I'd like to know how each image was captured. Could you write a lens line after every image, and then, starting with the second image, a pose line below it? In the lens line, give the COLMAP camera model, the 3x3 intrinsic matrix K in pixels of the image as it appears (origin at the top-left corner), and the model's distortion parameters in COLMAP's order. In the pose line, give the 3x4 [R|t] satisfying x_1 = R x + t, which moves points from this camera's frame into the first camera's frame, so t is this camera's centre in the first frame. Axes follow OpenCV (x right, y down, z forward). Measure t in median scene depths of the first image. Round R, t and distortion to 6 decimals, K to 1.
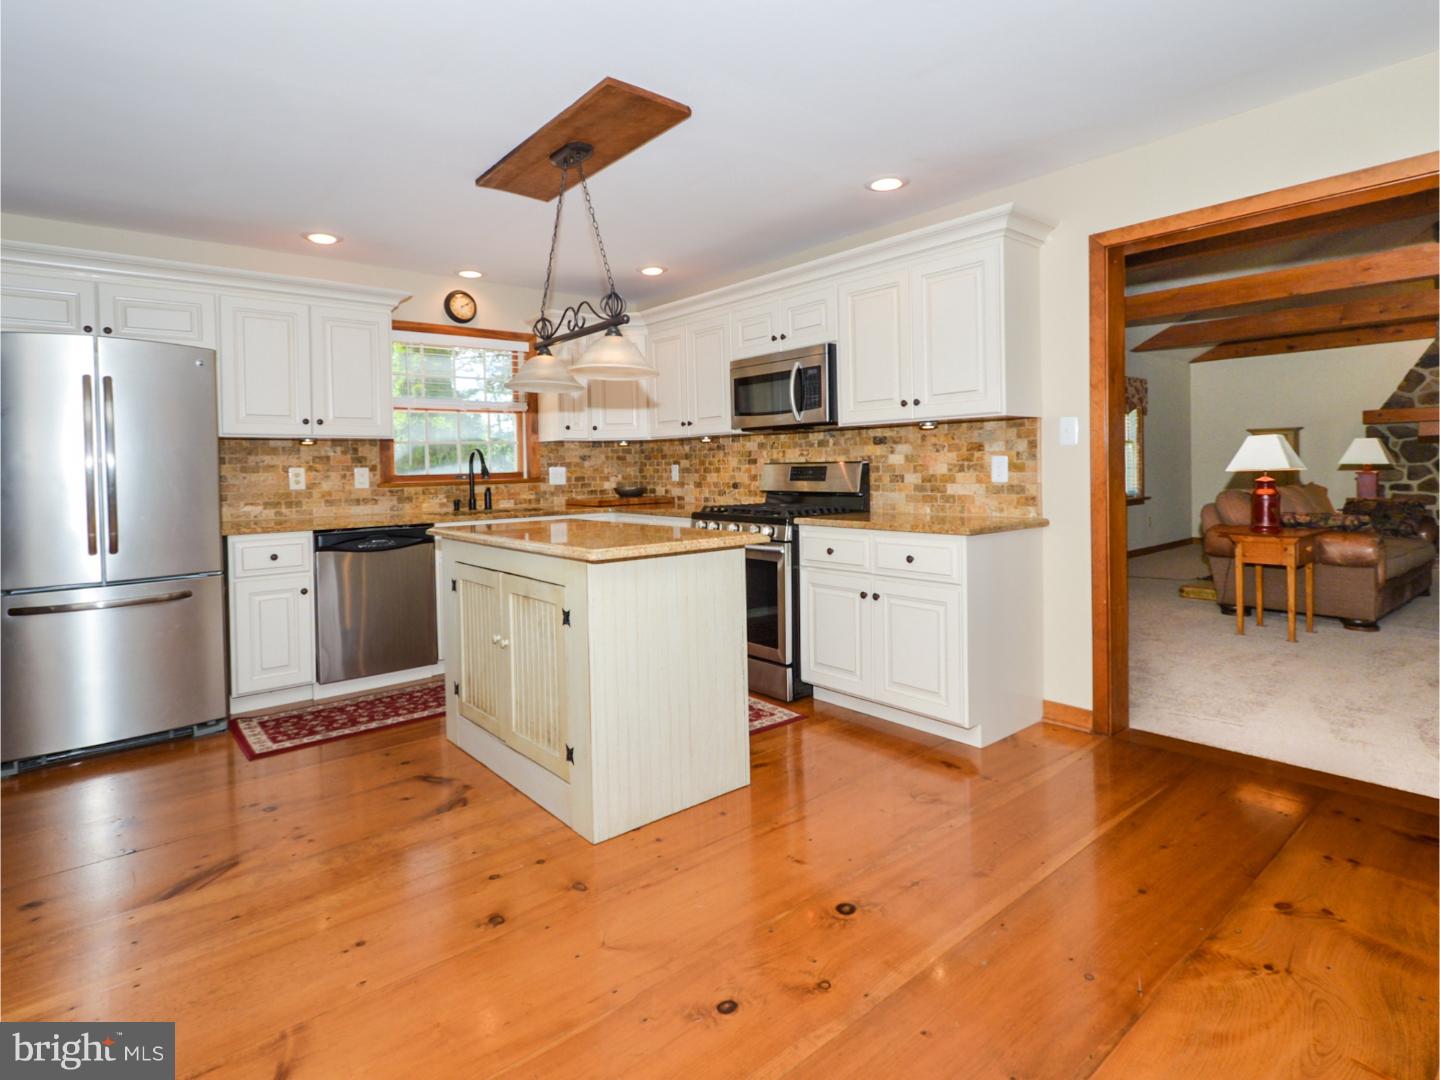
lens RADIAL K [[757.1, 0, 721.7], [0, 757.1, 546.5], [0, 0, 1]] dist [0.000248, 0.000007]
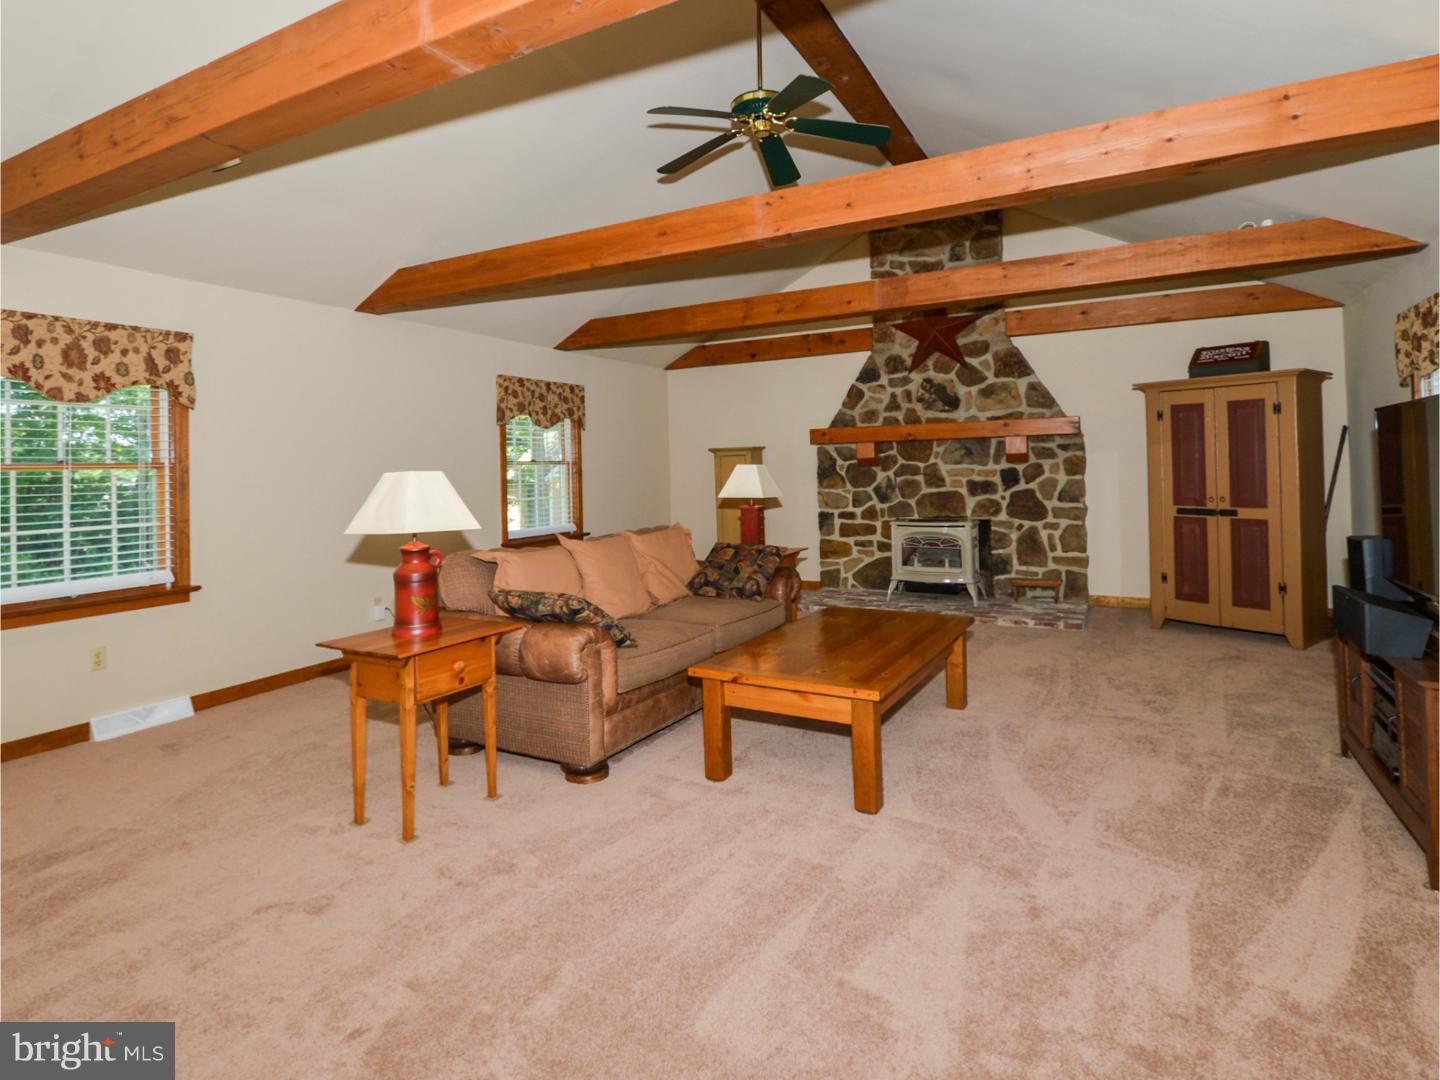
lens RADIAL K [[757.1, 0, 723.7], [0, 757.1, 536.4], [0, 0, 1]] dist [0.000248, 0.000007]
pose [[0.934513, -0.034818, 0.354223, 0.445356], [0.043016, 0.998957, -0.015295, -0.046416], [-0.353321, 0.029530, 0.935036, 0.218991]]
